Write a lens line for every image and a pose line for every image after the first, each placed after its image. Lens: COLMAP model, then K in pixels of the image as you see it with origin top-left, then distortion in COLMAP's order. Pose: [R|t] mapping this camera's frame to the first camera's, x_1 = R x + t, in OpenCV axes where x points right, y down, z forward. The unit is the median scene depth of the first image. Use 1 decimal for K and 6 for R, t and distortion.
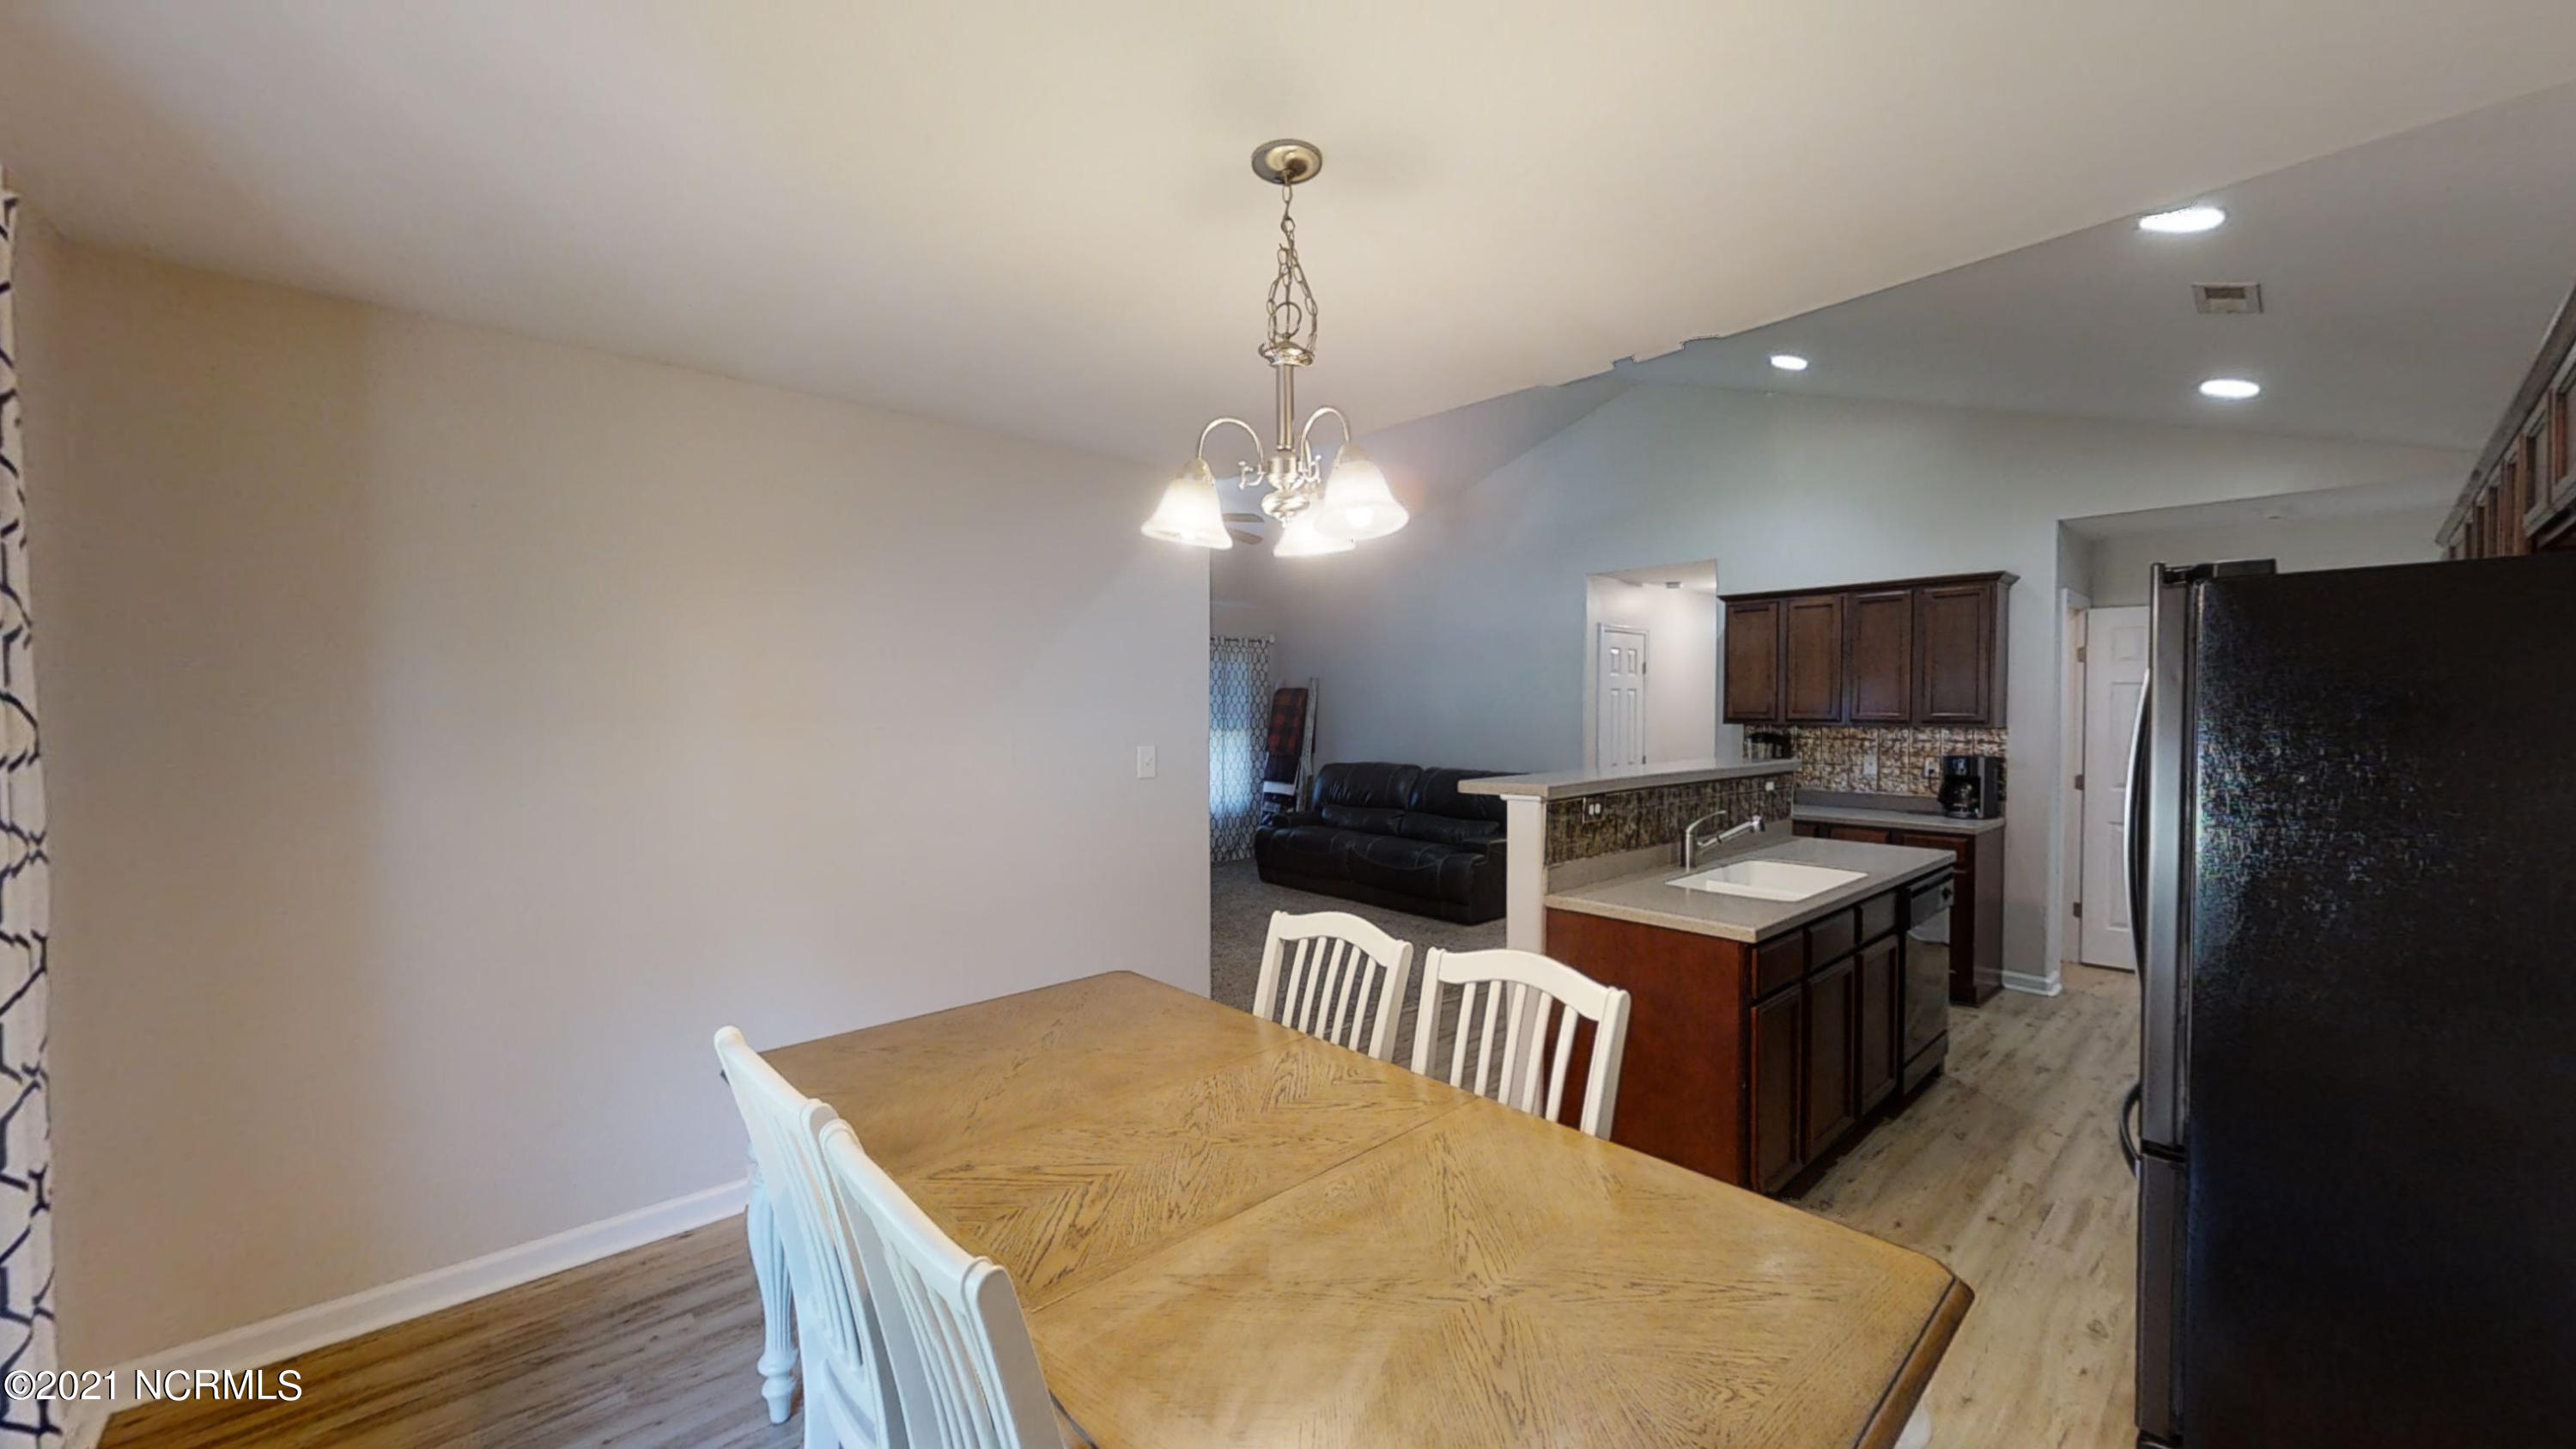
lens RADIAL K [[963.7, 0, 1288.0], [0, 963.7, 724.5], [0, 0, 1]] dist [0.002842, 0.000272]
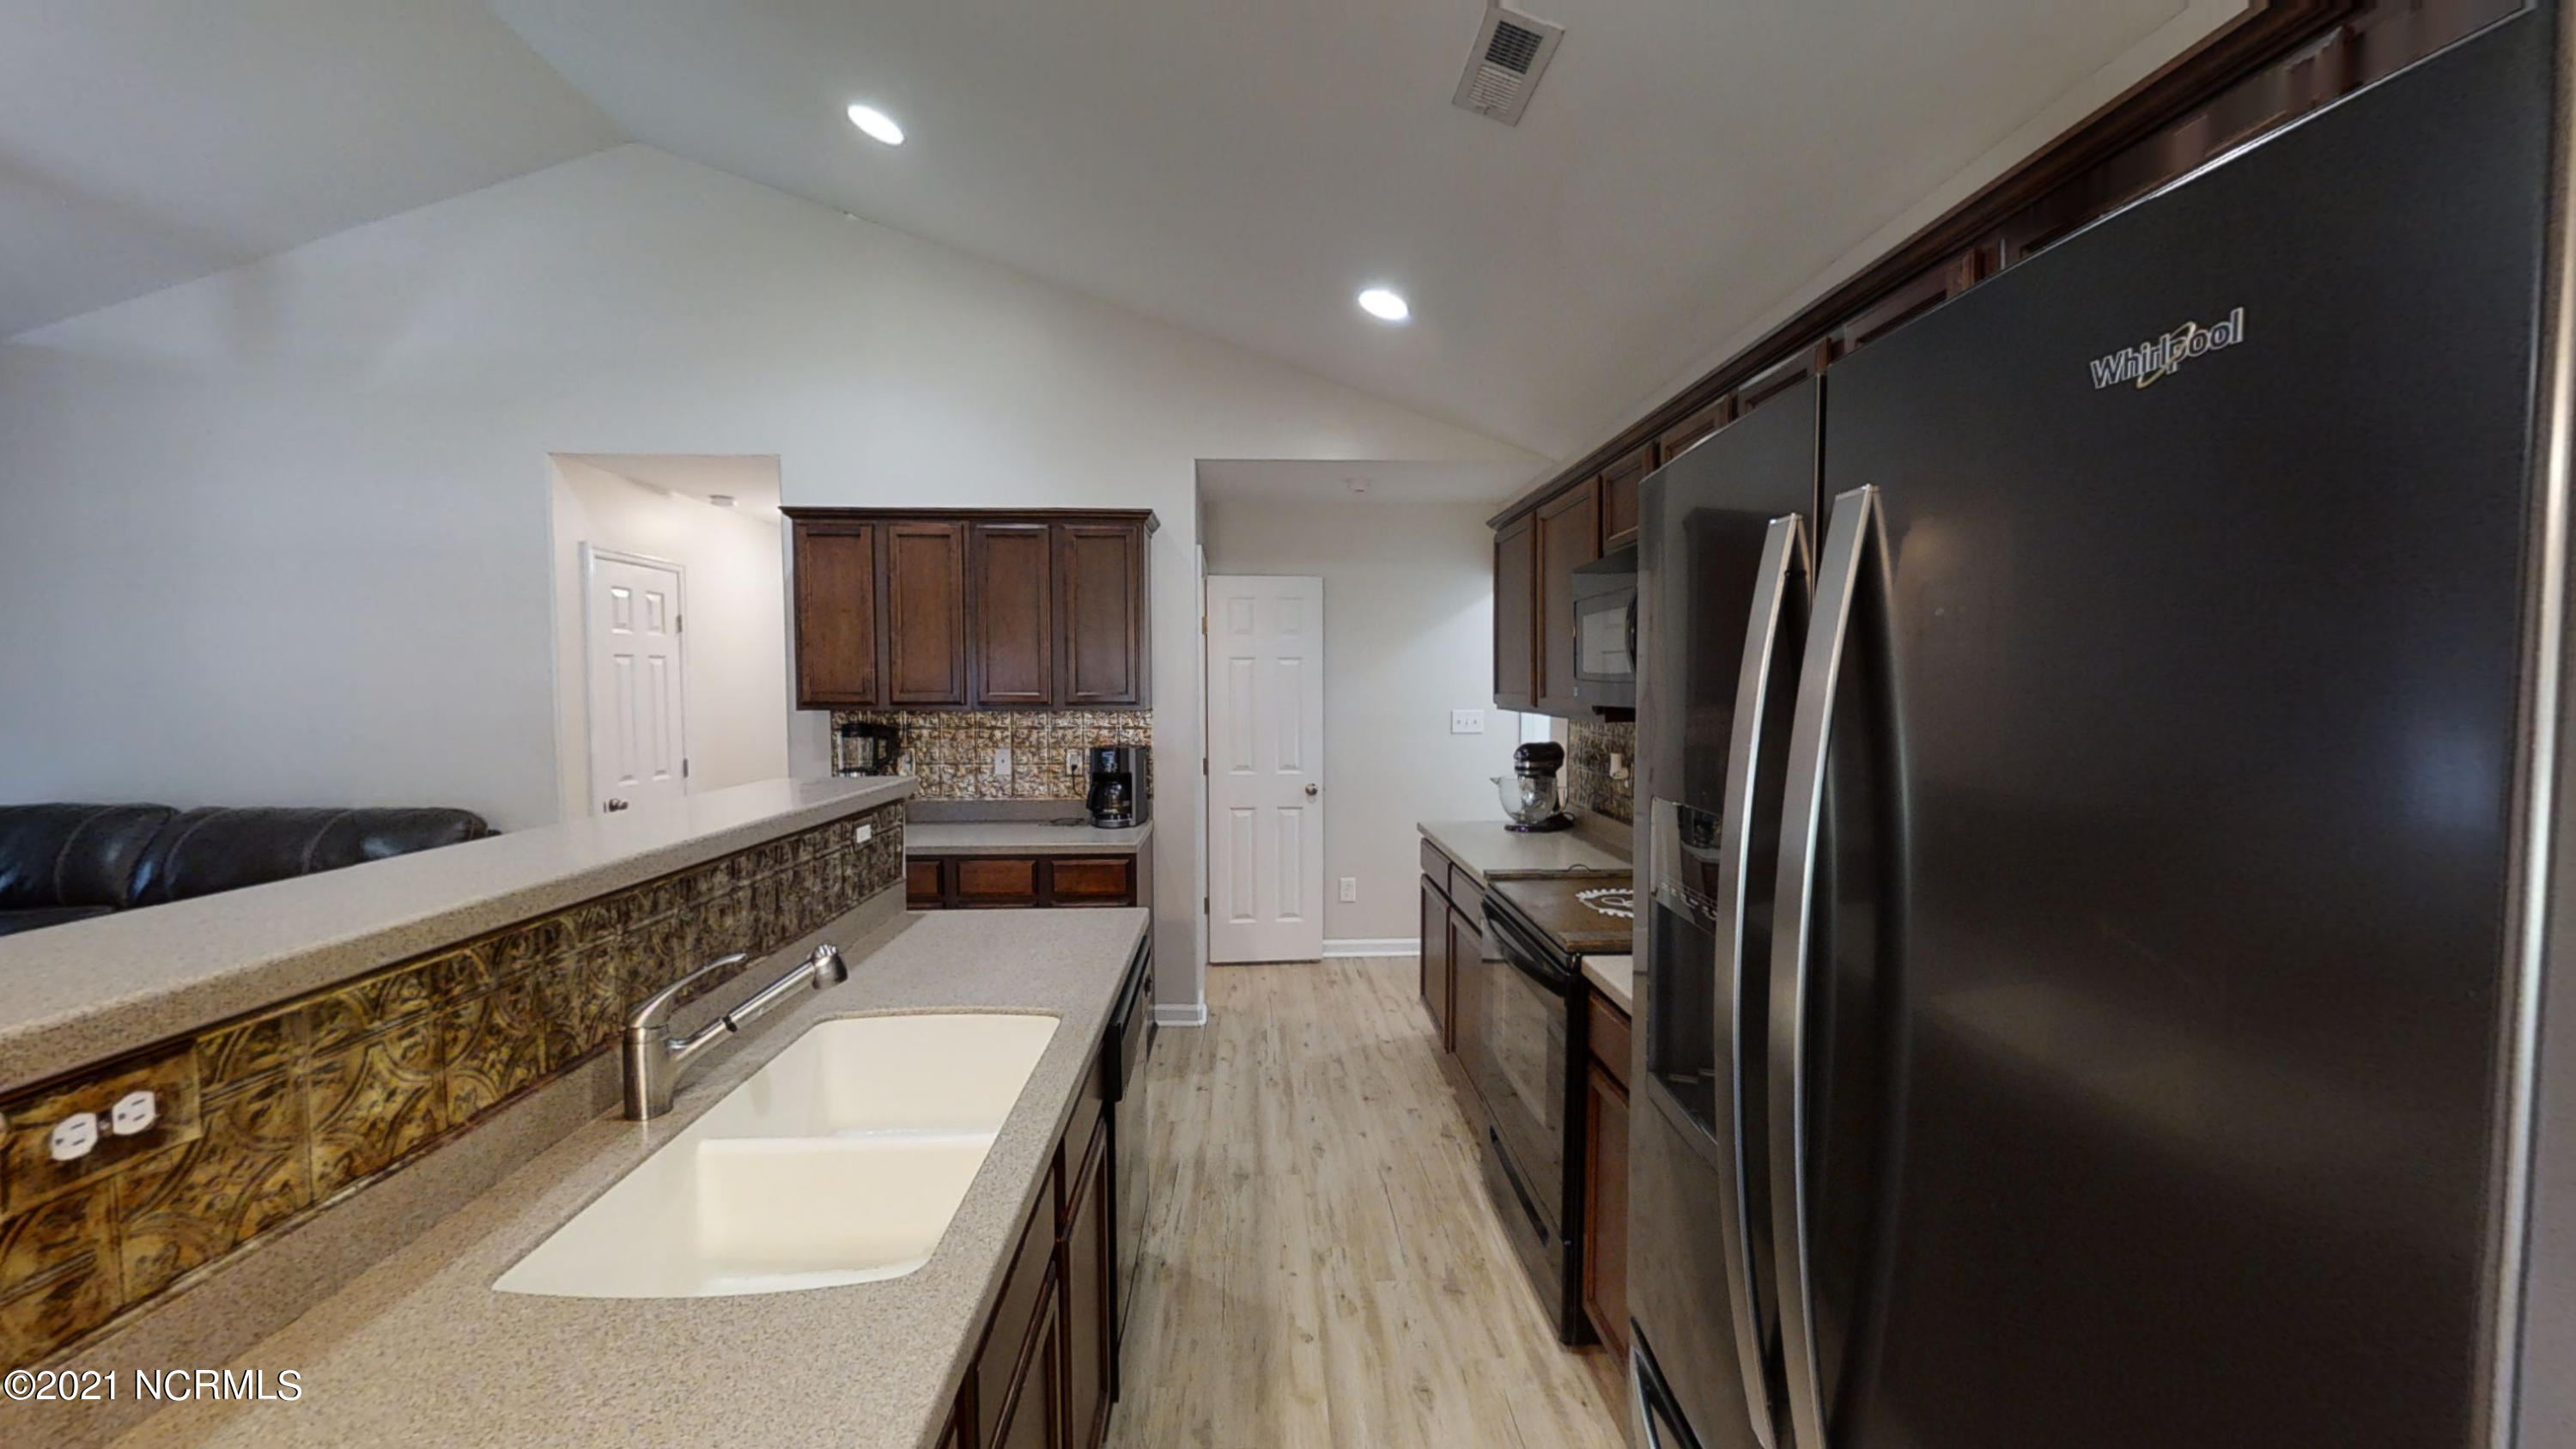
lens RADIAL K [[942.7, 0, 1285.4], [0, 942.7, 732.2], [0, 0, 1]] dist [-0.001472, 0.000166]
pose [[0.644494, -0.040981, 0.763511, 0.202636], [0.015590, 0.999059, 0.040464, -0.007287], [-0.764451, -0.014176, 0.644526, 0.387776]]
